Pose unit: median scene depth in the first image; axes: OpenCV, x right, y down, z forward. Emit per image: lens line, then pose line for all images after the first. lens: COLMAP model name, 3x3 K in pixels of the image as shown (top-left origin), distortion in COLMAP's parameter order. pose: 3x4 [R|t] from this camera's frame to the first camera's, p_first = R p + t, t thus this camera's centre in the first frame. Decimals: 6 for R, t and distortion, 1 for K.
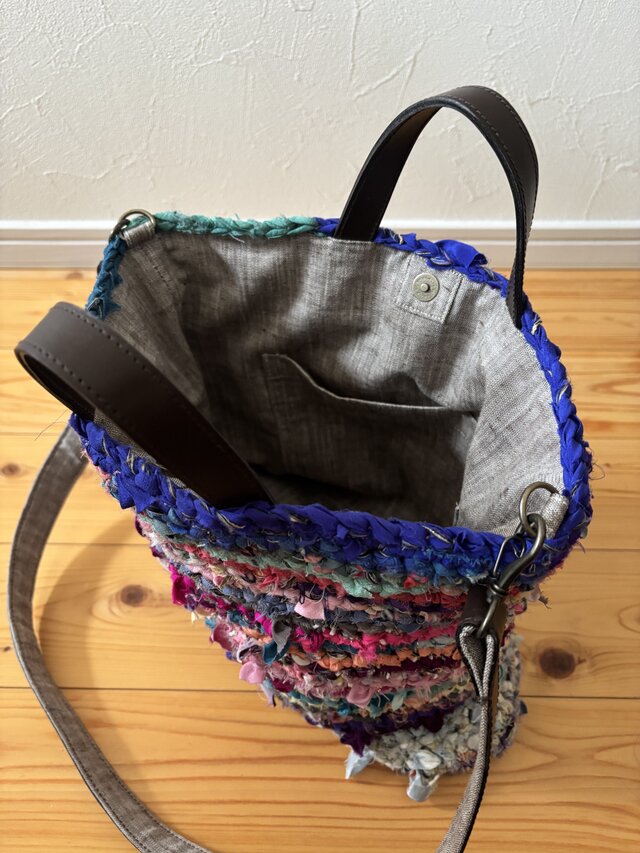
lens RADIAL K [[650.4, 0, 319.4], [0, 650.4, 430.4], [0, 0, 1]] dist [0.037108, -0.054852]
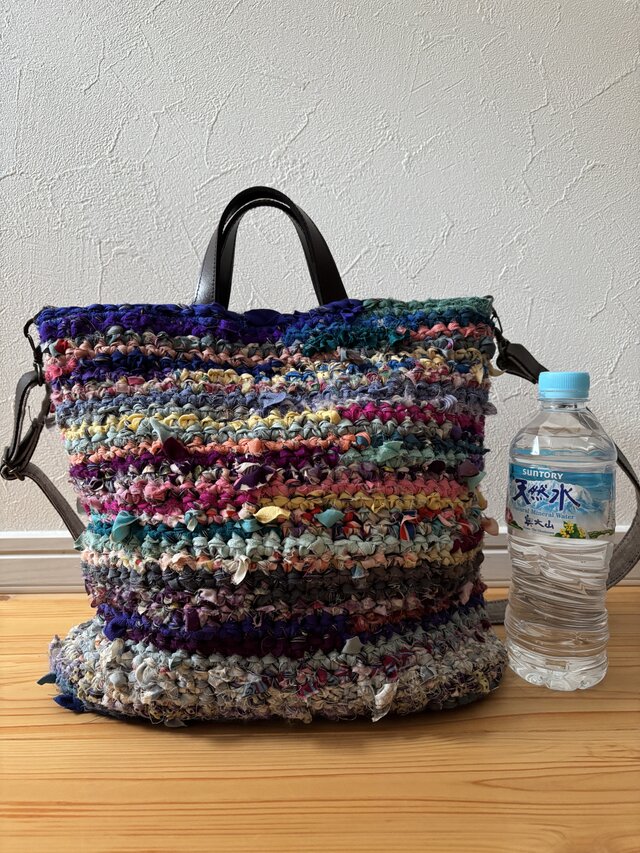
lens RADIAL K [[650.4, 0, 319.8], [0, 650.4, 428.2], [0, 0, 1]] dist [0.037108, -0.054852]
pose [[0.999254, 0.003450, 0.038476, -0.003754], [0.024511, 0.713217, -0.700515, 0.245300], [-0.029858, 0.700935, 0.712600, 0.313055]]
